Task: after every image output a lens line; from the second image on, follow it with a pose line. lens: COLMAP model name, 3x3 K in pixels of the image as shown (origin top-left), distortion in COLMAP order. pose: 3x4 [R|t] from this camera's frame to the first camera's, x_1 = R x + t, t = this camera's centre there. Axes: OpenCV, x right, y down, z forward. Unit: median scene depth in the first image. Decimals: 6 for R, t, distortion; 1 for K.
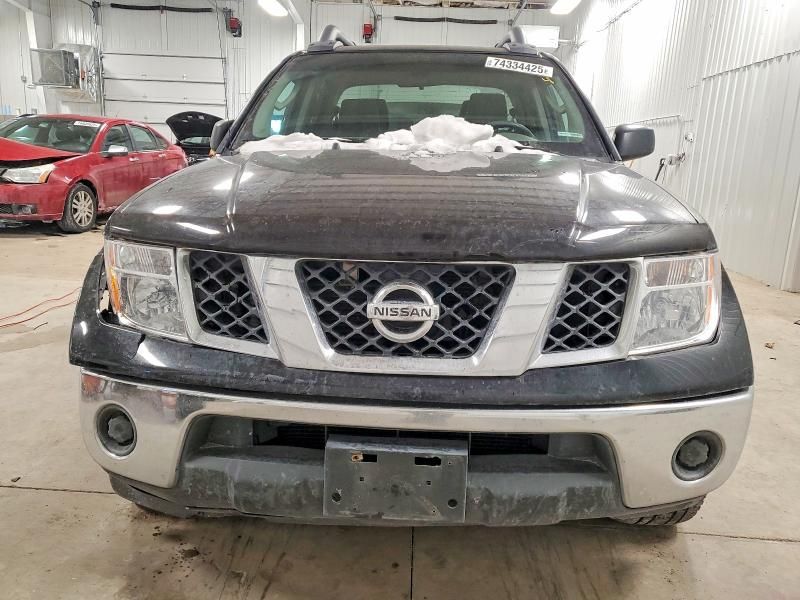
lens RADIAL K [[628.0, 0, 399.5], [0, 628.0, 299.1], [0, 0, 1]] dist [0.009848, 0.004147]
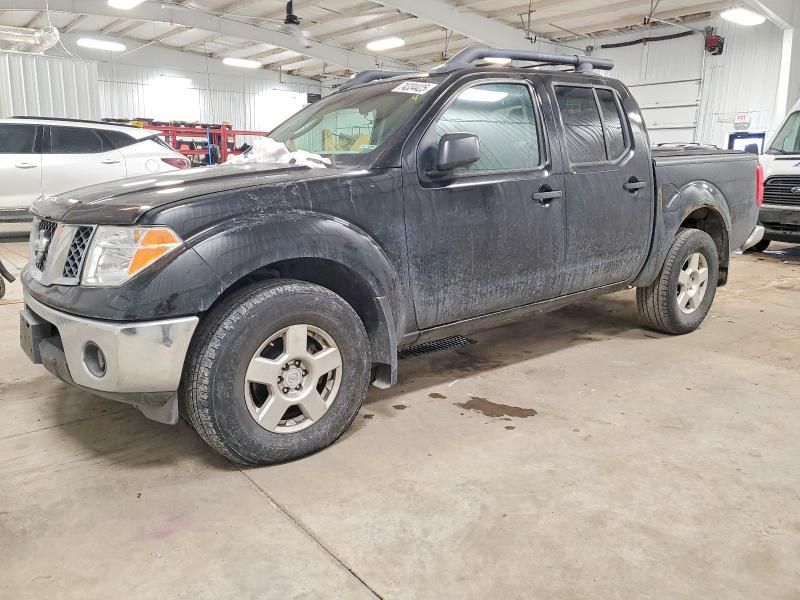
lens RADIAL K [[628.0, 0, 392.6], [0, 628.0, 297.0], [0, 0, 1]] dist [0.009848, 0.004147]
pose [[0.645977, 0.123896, -0.753235, 0.188486], [-0.159007, 0.986936, 0.025971, -0.004172], [0.746612, 0.102993, 0.657238, 0.050058]]
